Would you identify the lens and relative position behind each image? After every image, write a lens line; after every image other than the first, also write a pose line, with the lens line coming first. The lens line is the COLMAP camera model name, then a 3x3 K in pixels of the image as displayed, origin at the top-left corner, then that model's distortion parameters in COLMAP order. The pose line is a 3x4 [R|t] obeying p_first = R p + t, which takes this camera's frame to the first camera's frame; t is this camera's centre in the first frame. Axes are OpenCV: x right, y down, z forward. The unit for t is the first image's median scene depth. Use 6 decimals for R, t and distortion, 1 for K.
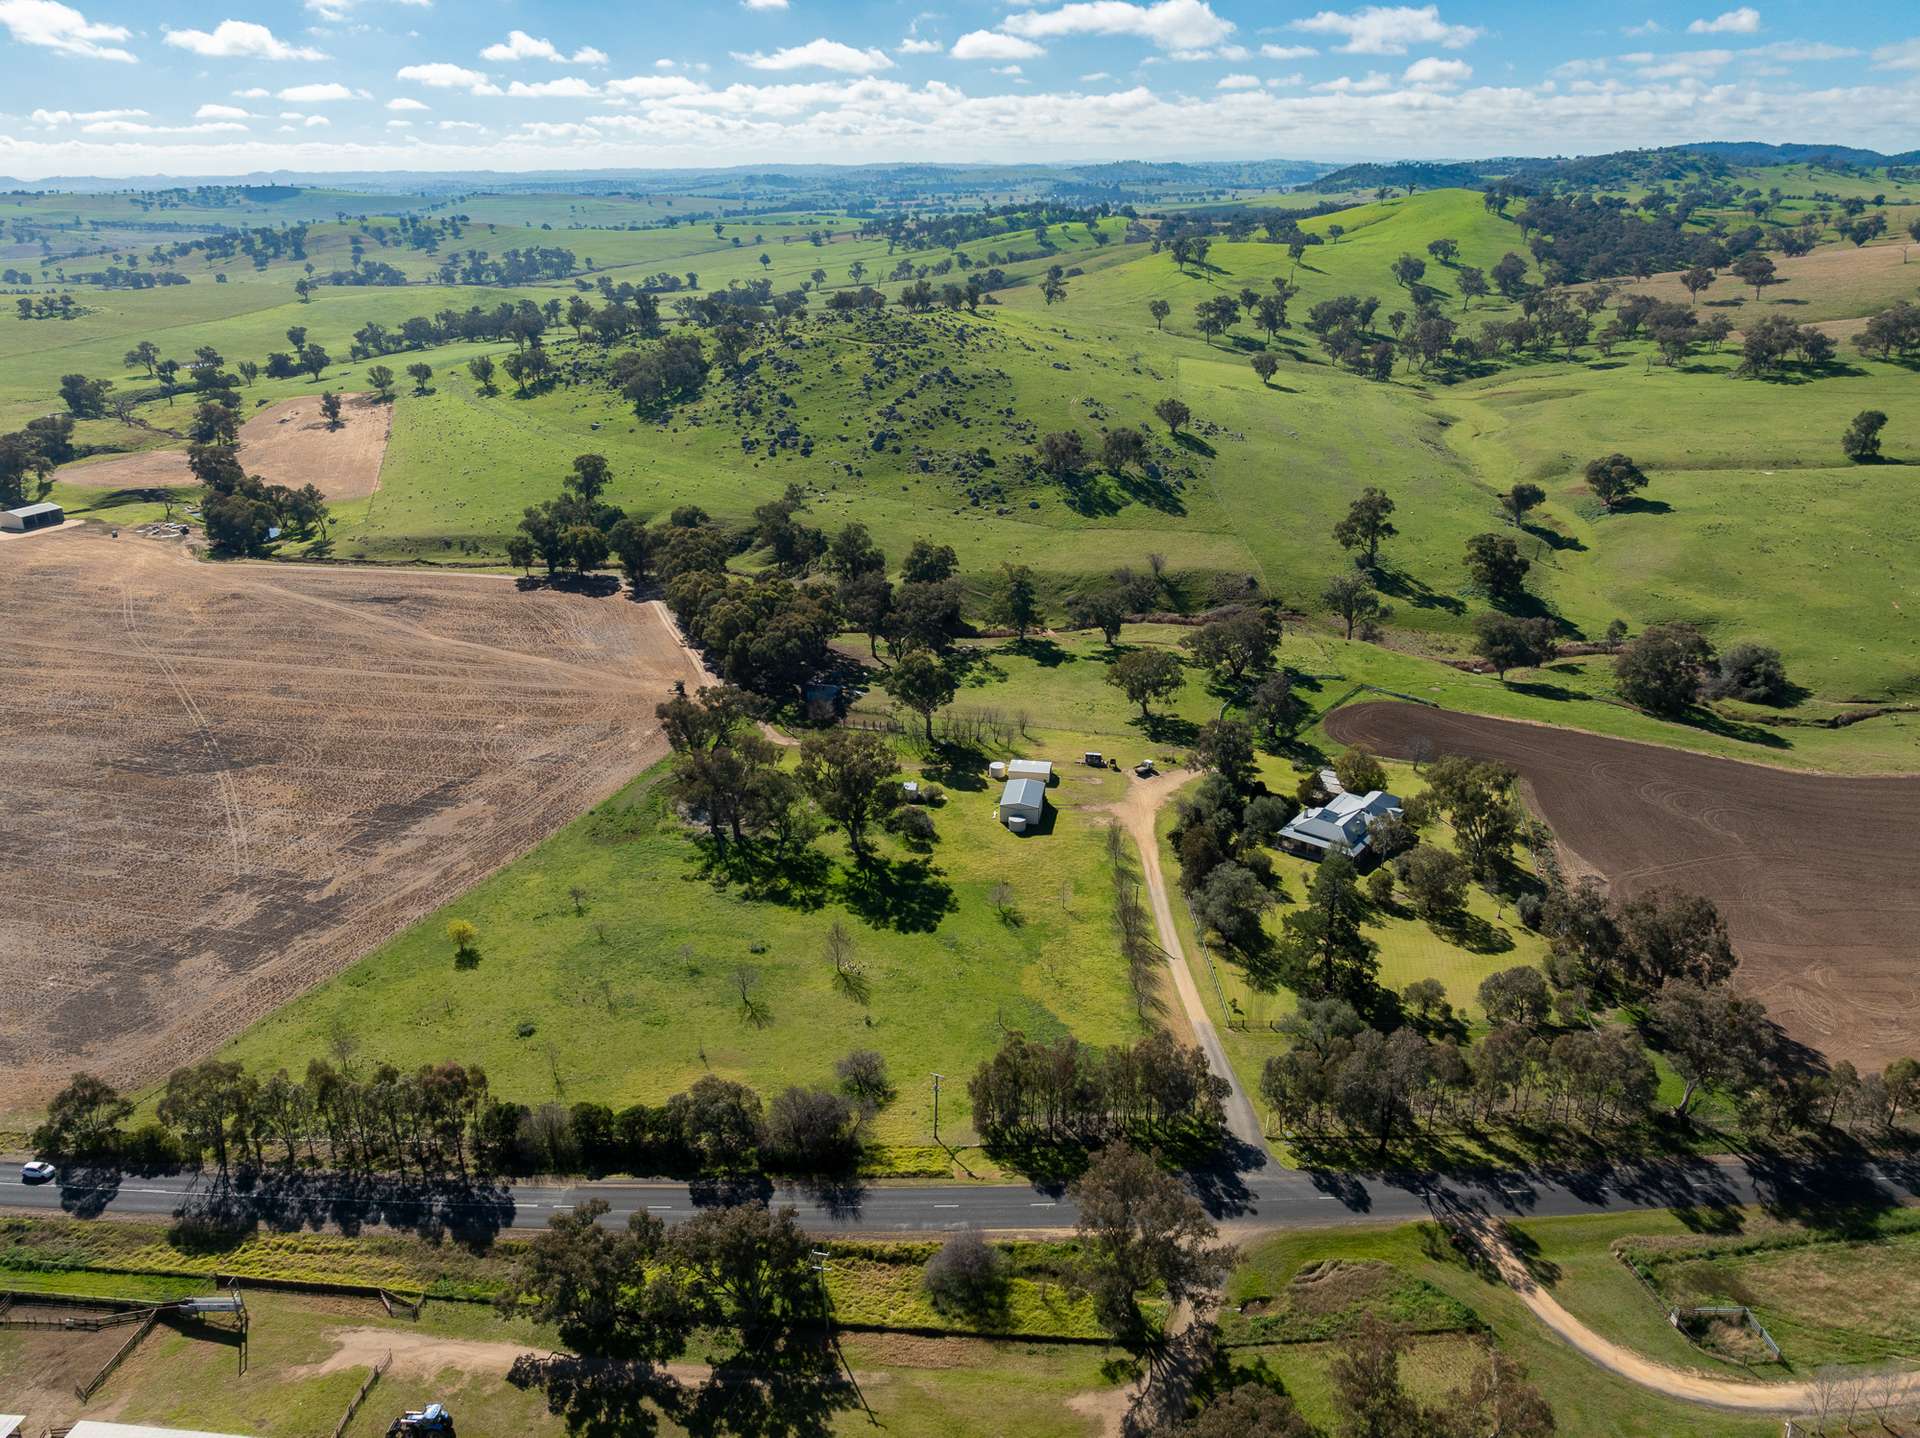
lens RADIAL K [[1341.3, 0, 965.5], [0, 1341.3, 720.1], [0, 0, 1]] dist [-0.043574, 0.010944]
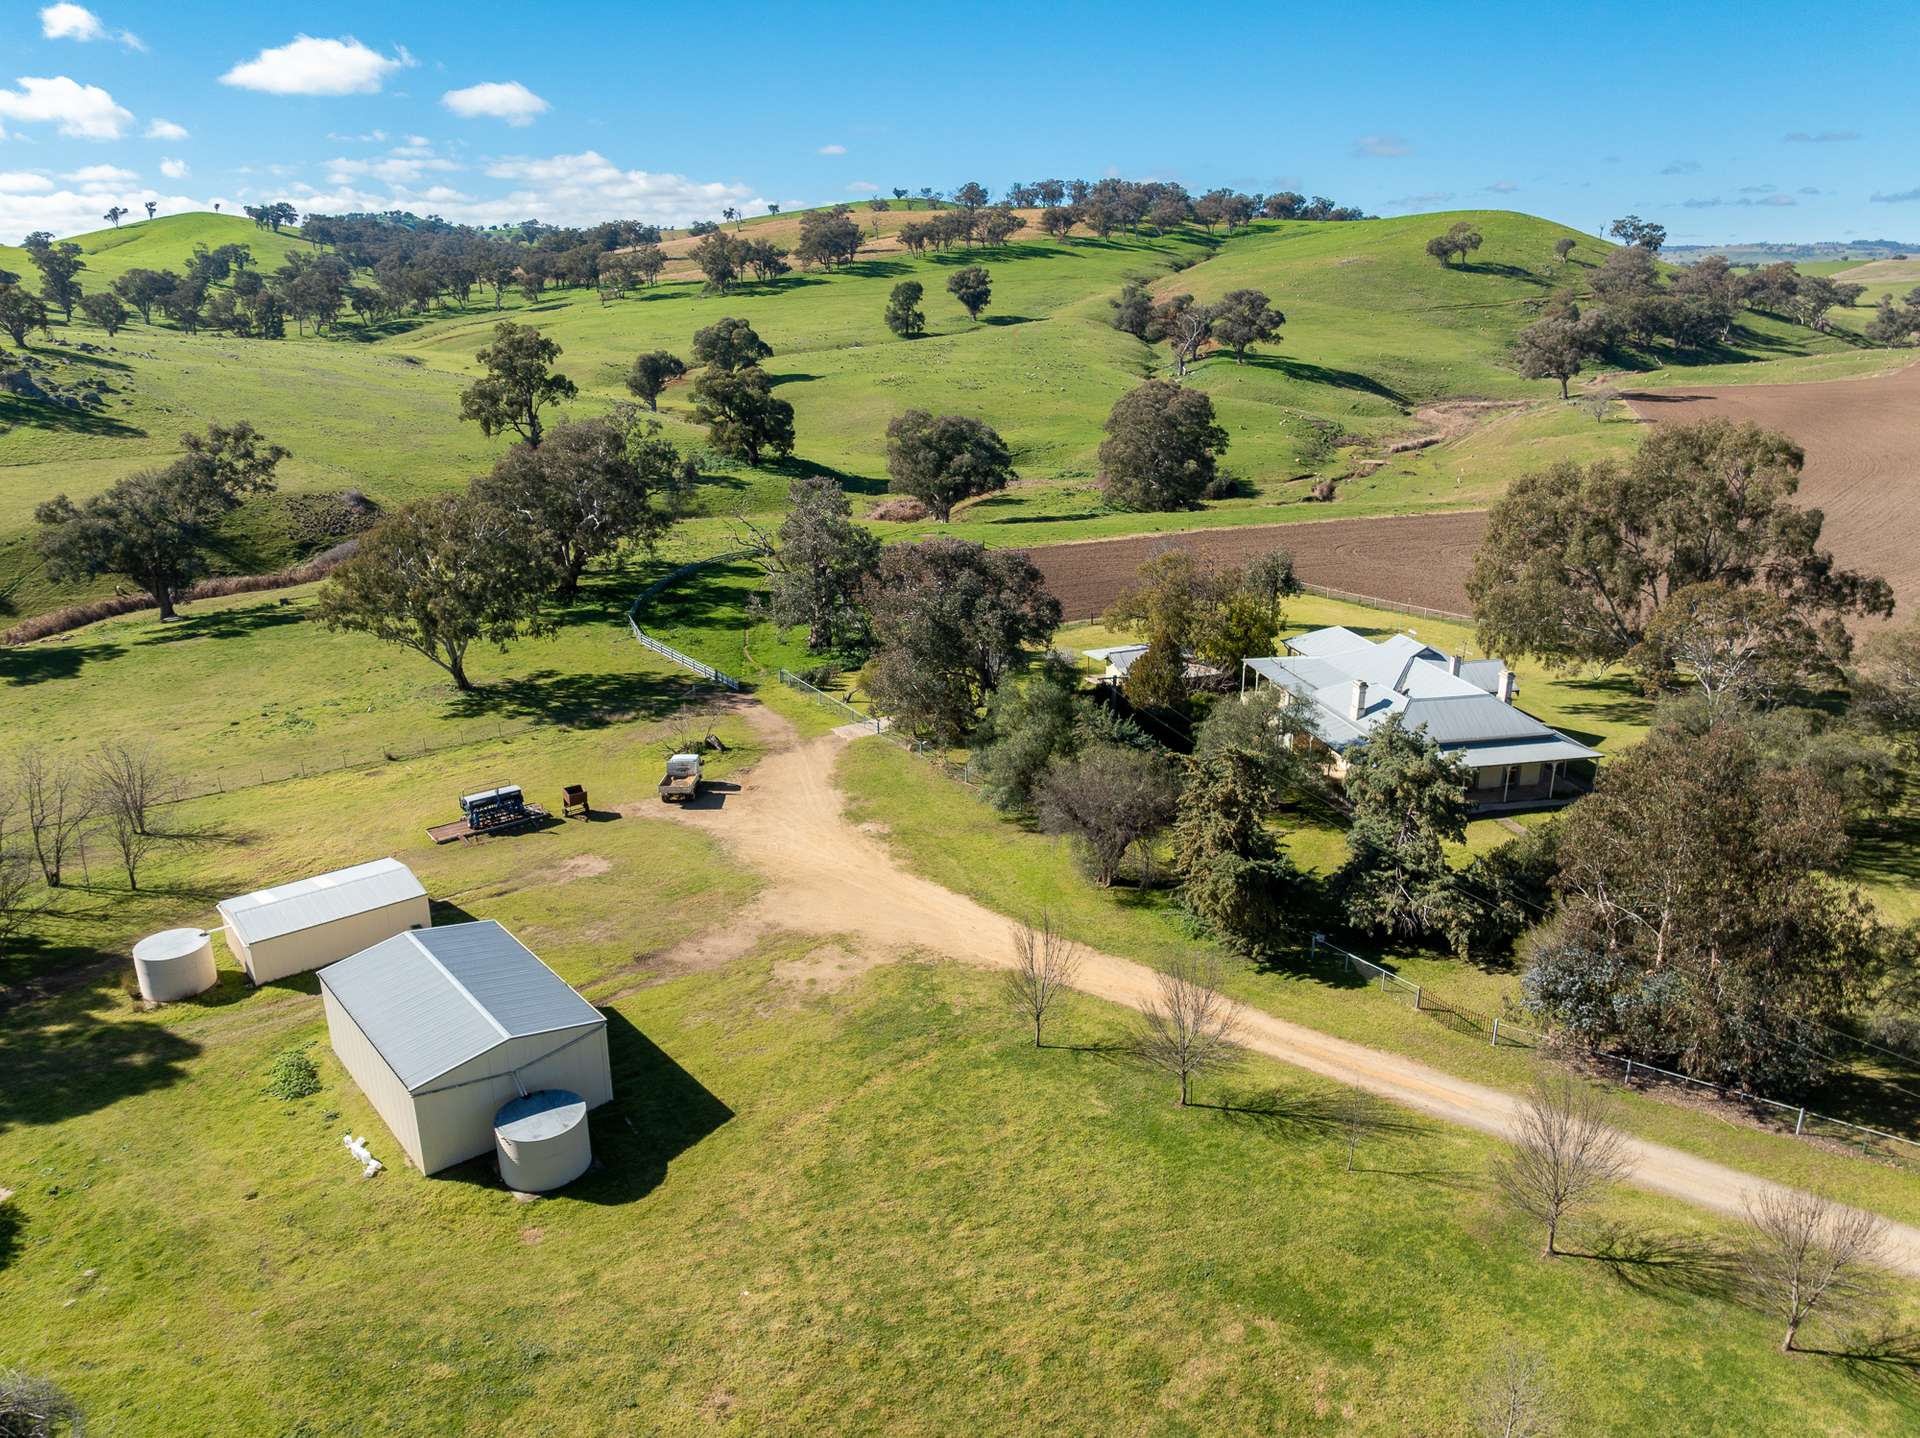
lens RADIAL K [[1341.3, 0, 955.8], [0, 1341.3, 719.6], [0, 0, 1]] dist [-0.043574, 0.010944]
pose [[0.642644, -0.233304, 0.729780, -0.044843], [0.287971, 0.956220, 0.052107, 0.024012], [-0.709987, 0.176669, 0.681694, 0.748681]]
